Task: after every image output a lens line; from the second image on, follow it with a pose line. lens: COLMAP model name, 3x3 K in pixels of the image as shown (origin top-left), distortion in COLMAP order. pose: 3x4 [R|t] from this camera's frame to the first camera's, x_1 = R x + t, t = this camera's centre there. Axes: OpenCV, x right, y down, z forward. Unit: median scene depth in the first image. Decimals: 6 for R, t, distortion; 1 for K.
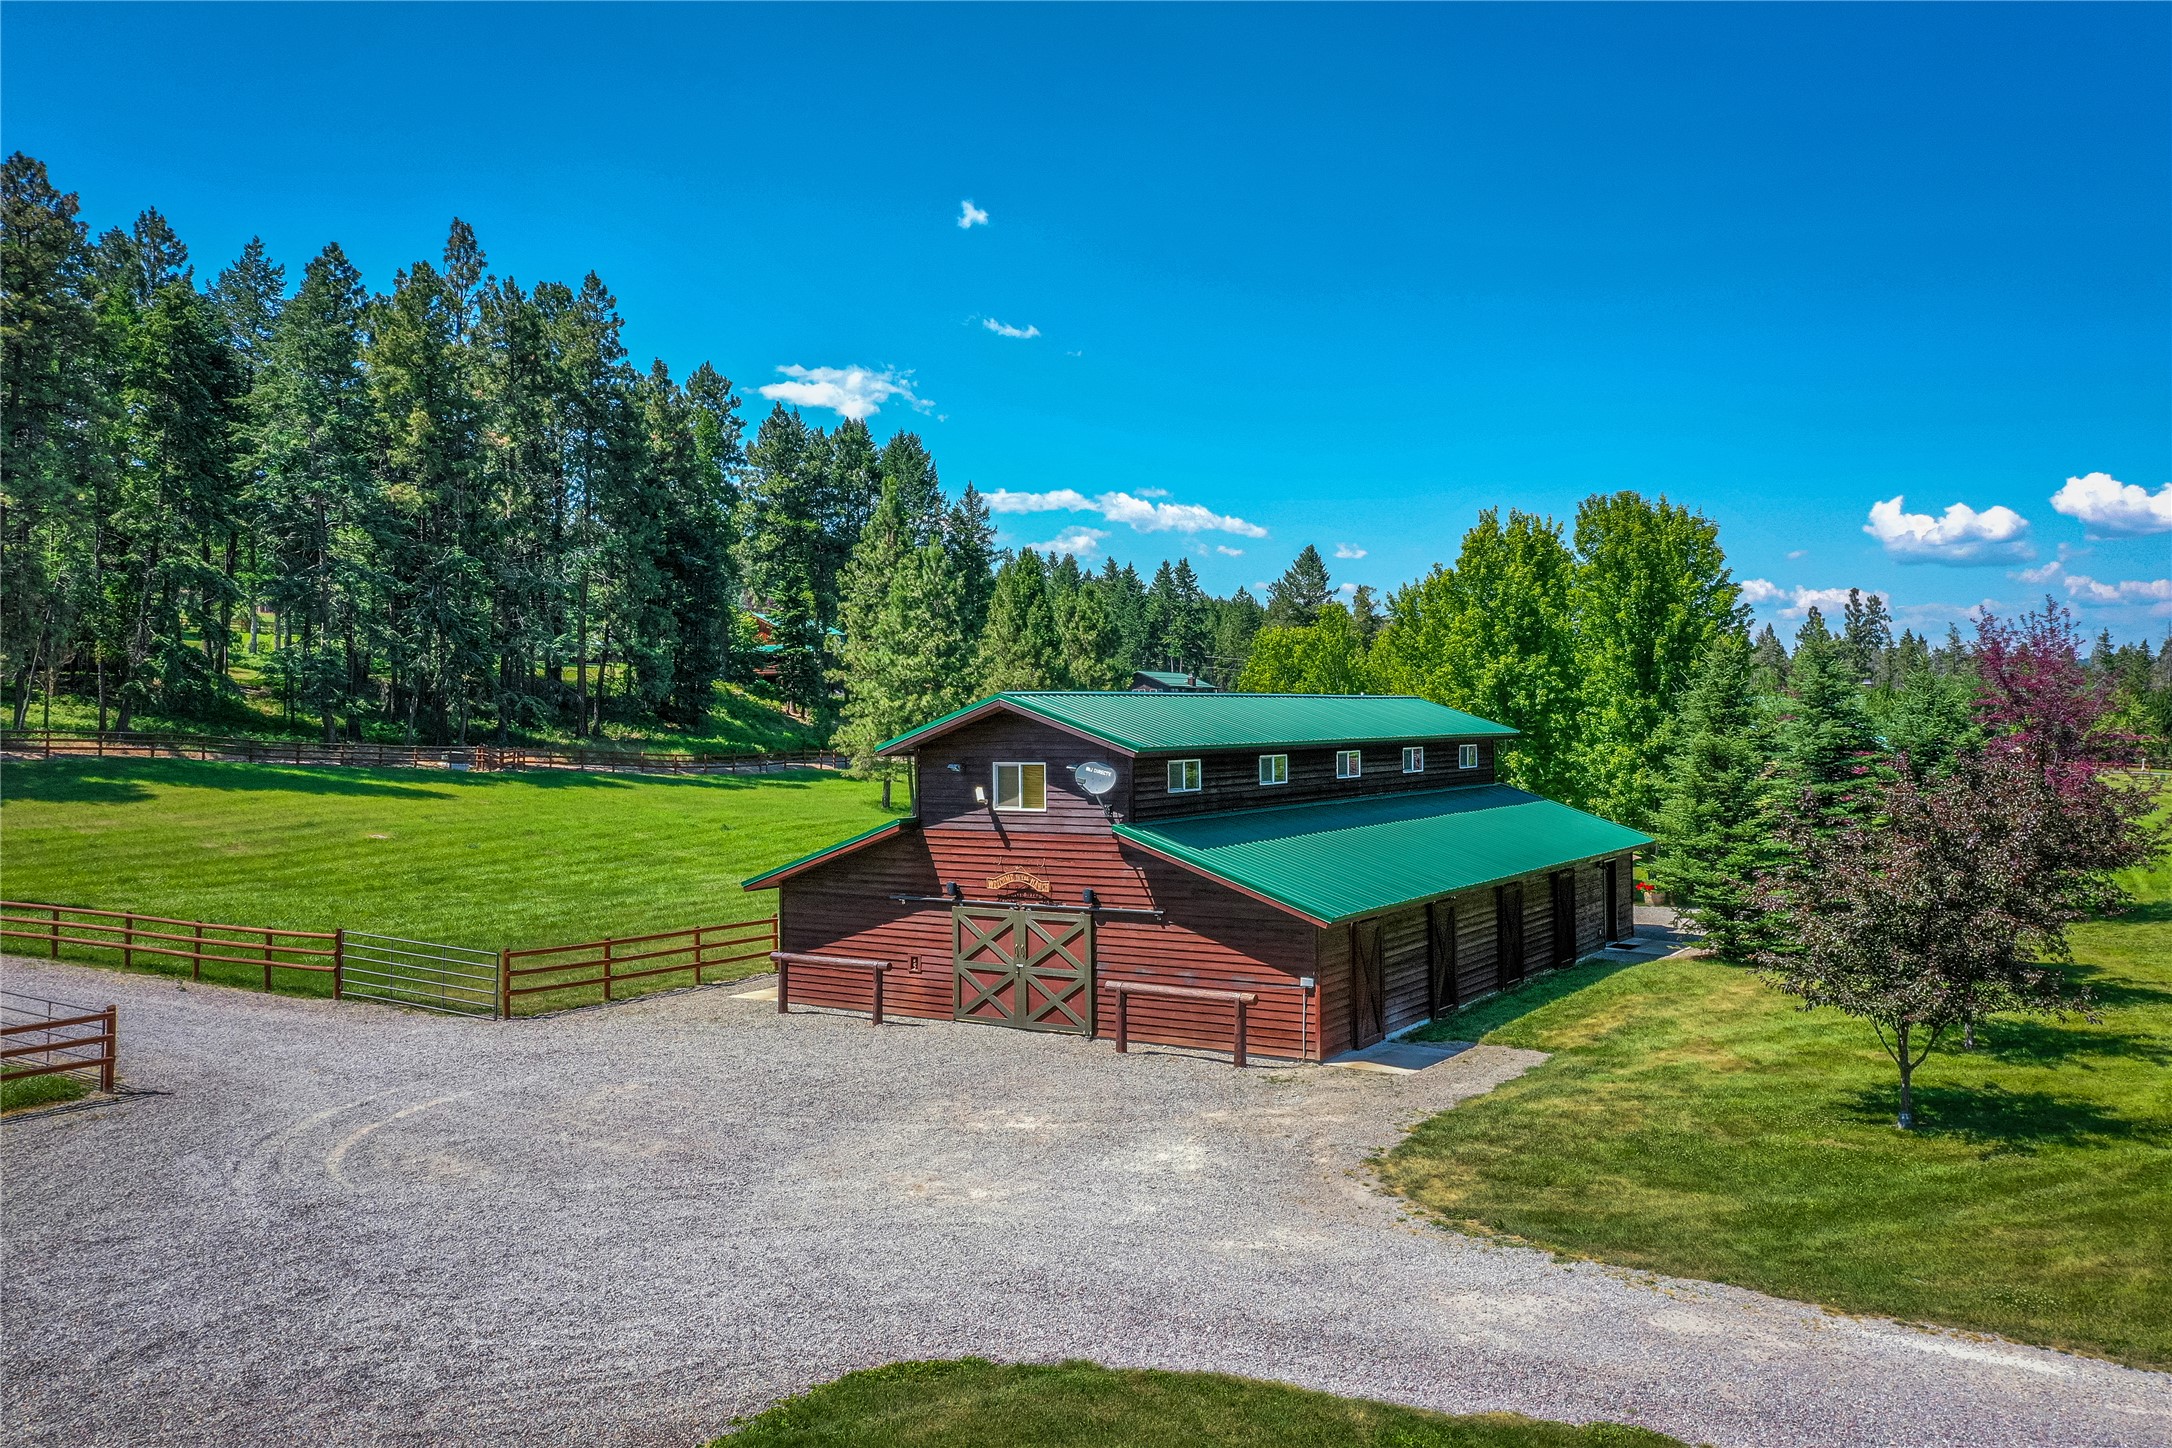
lens RADIAL K [[1679.7, 0, 1086.0], [0, 1679.7, 724.0], [0, 0, 1]] dist [-0.000161, 0.008188]
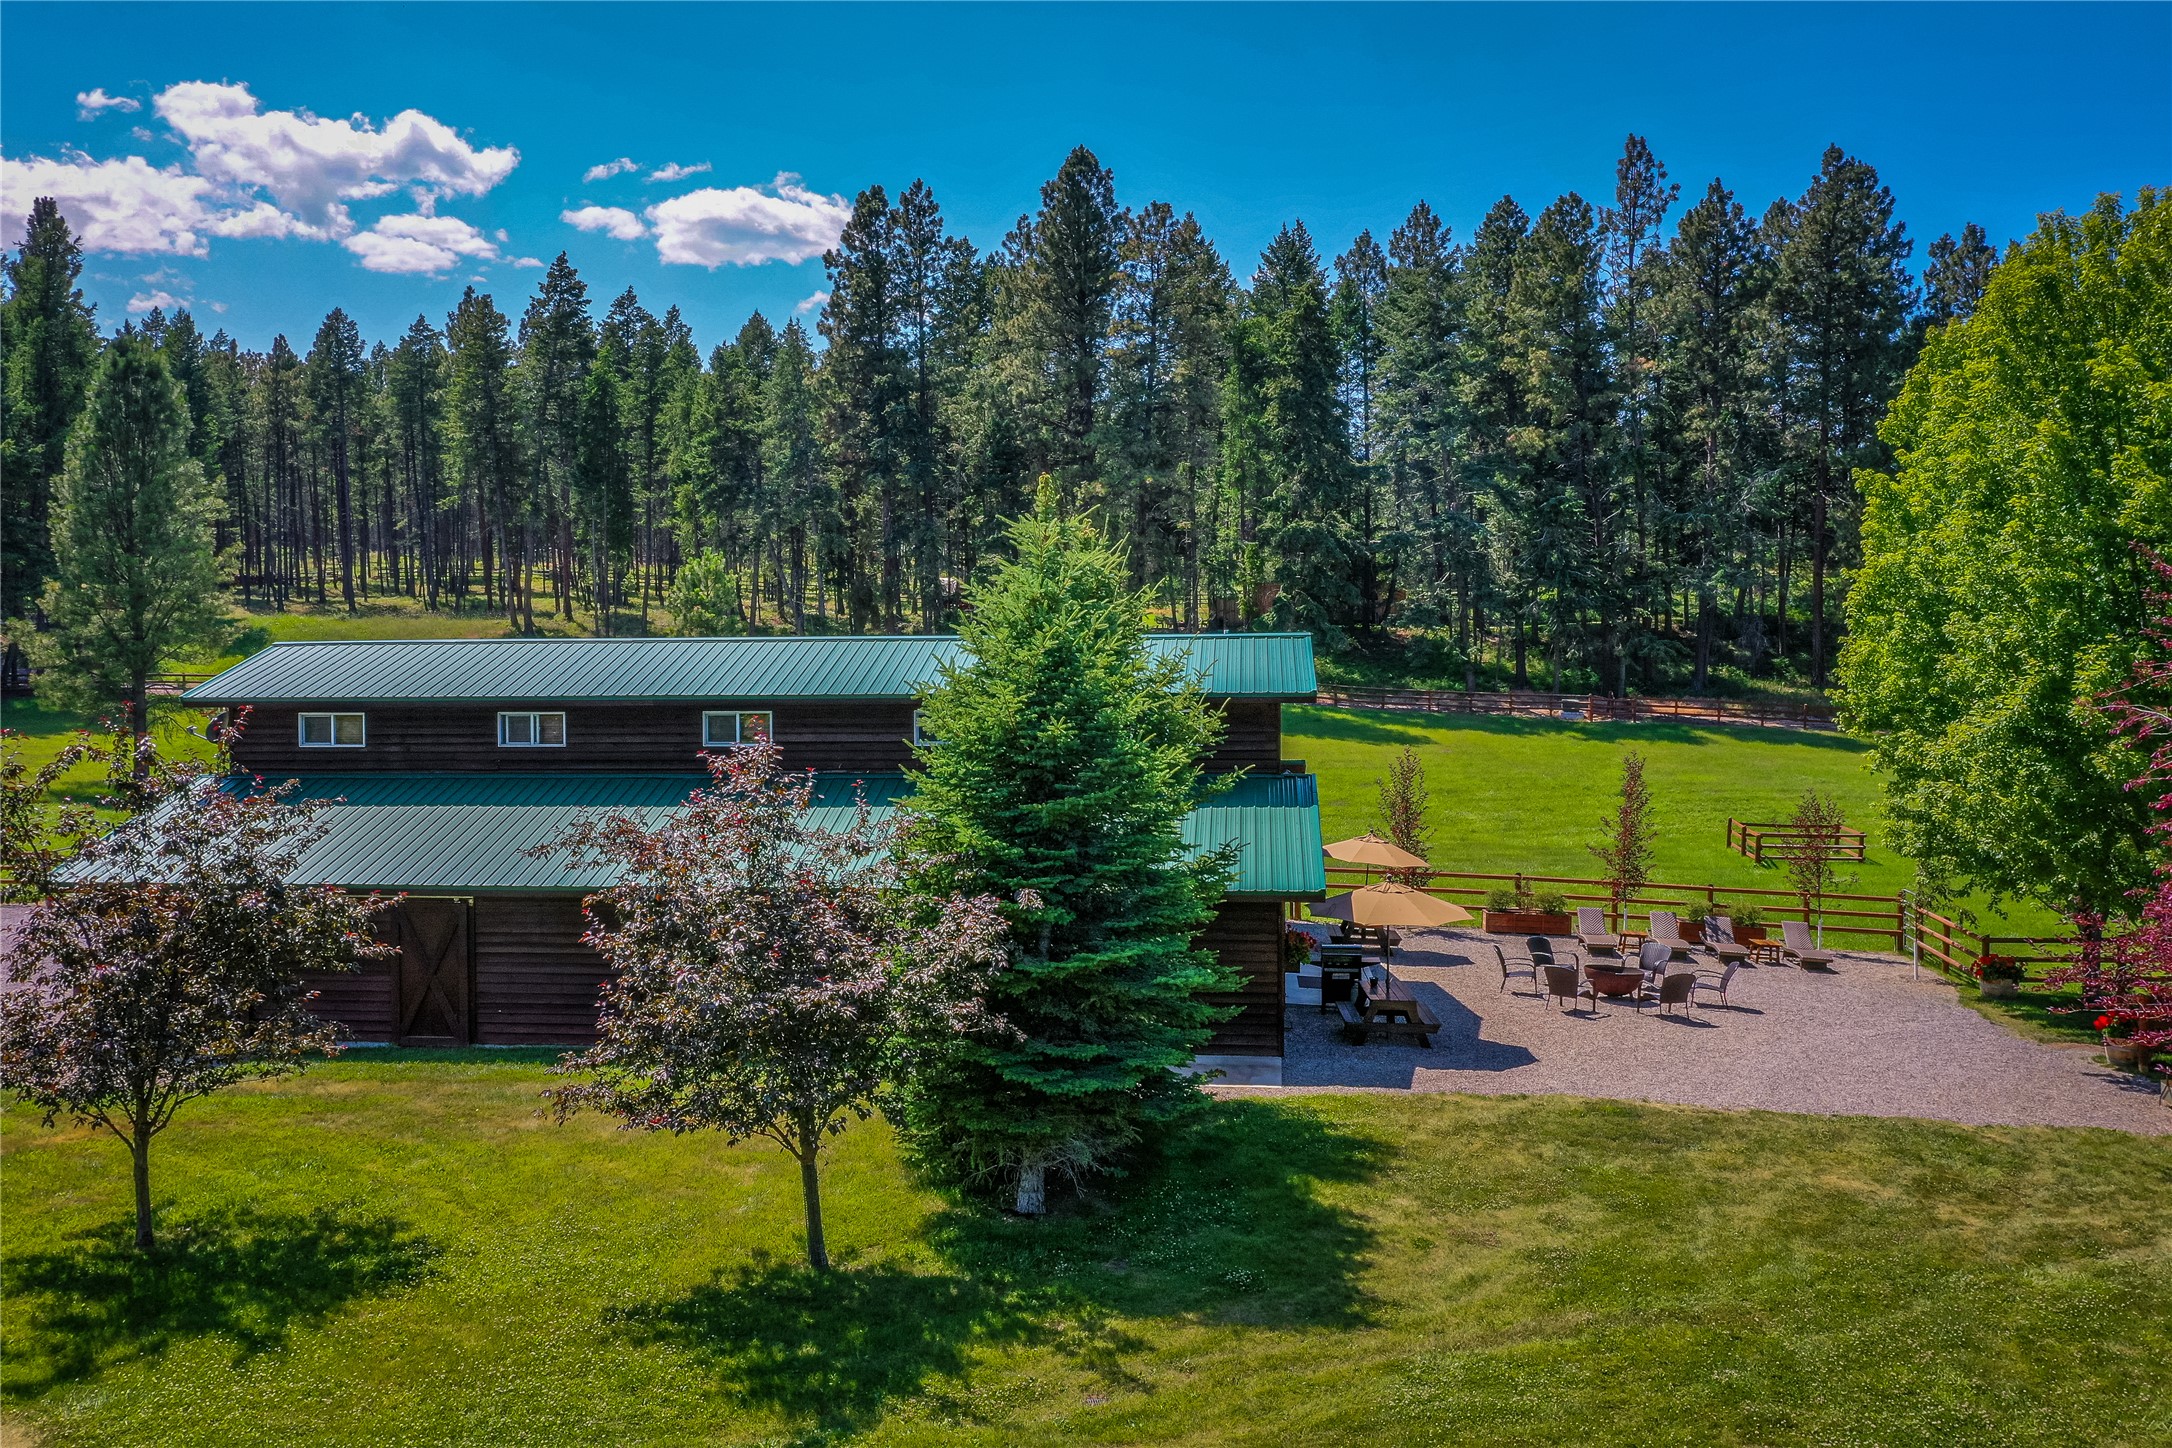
lens RADIAL K [[1679.7, 0, 1086.0], [0, 1679.7, 724.0], [0, 0, 1]] dist [-0.000161, 0.008188]
pose [[0.465457, 0.028200, -0.884621, 0.394904], [0.001127, 0.999473, 0.032454, -0.000841], [0.885070, -0.016103, 0.465179, 0.345212]]
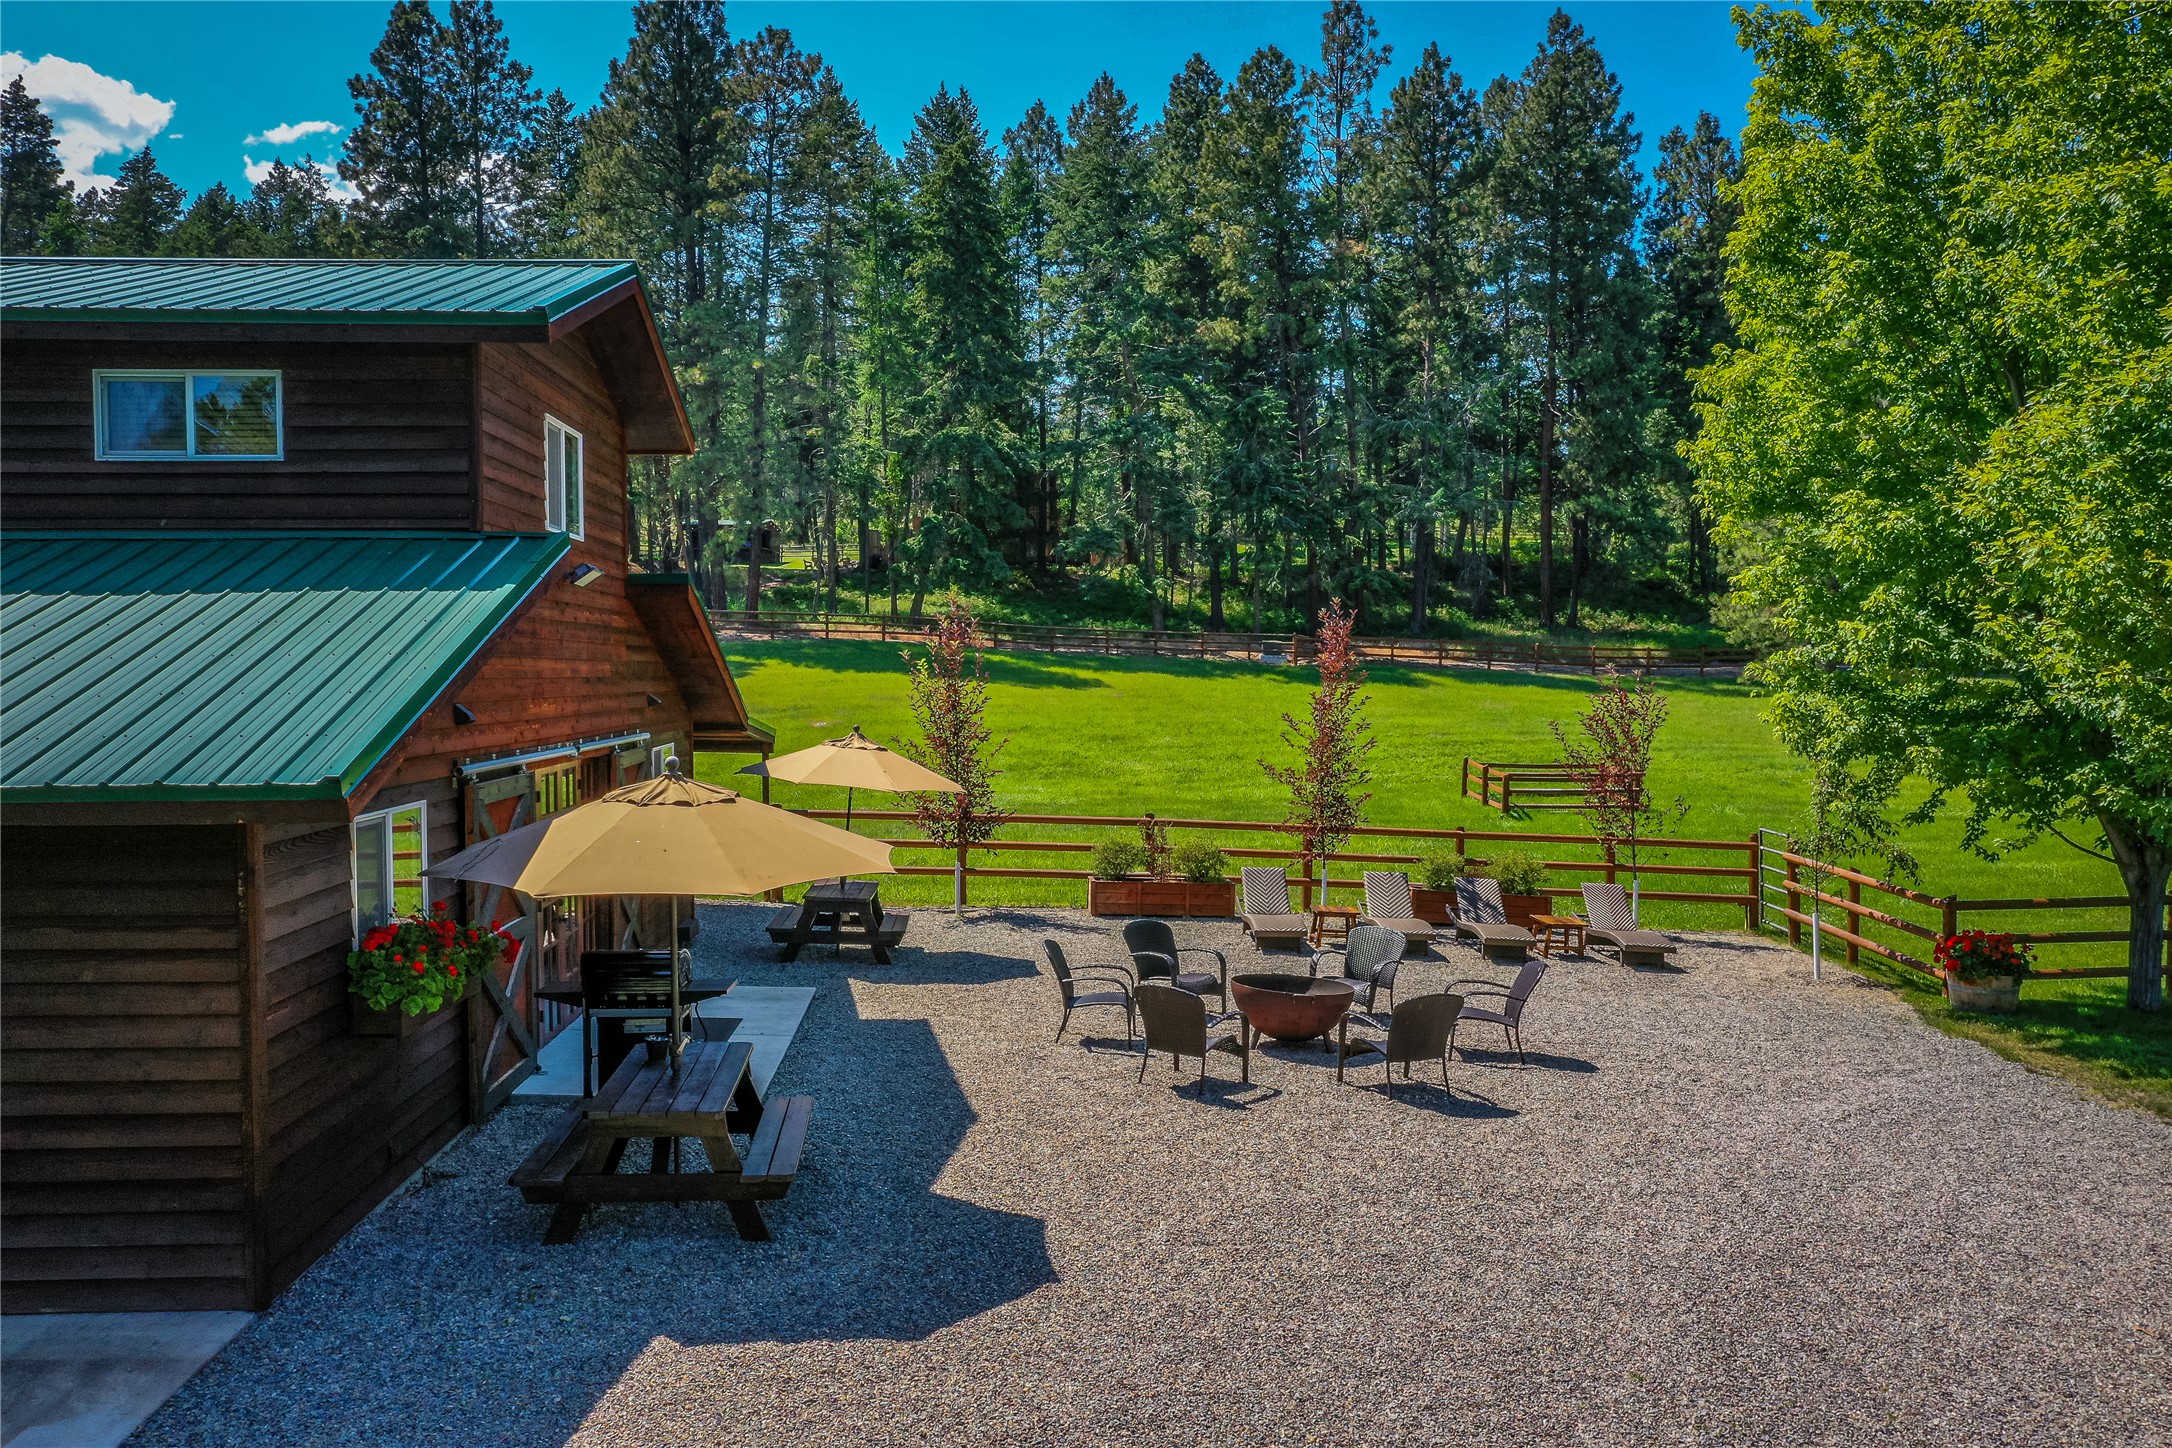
lens RADIAL K [[1679.7, 0, 1086.0], [0, 1679.7, 724.0], [0, 0, 1]] dist [-0.000161, 0.008188]
pose [[0.600889, 0.026612, -0.798889, 0.250961], [0.002635, 0.999374, 0.035273, 0.031670], [0.799328, -0.023300, 0.600443, 0.496260]]
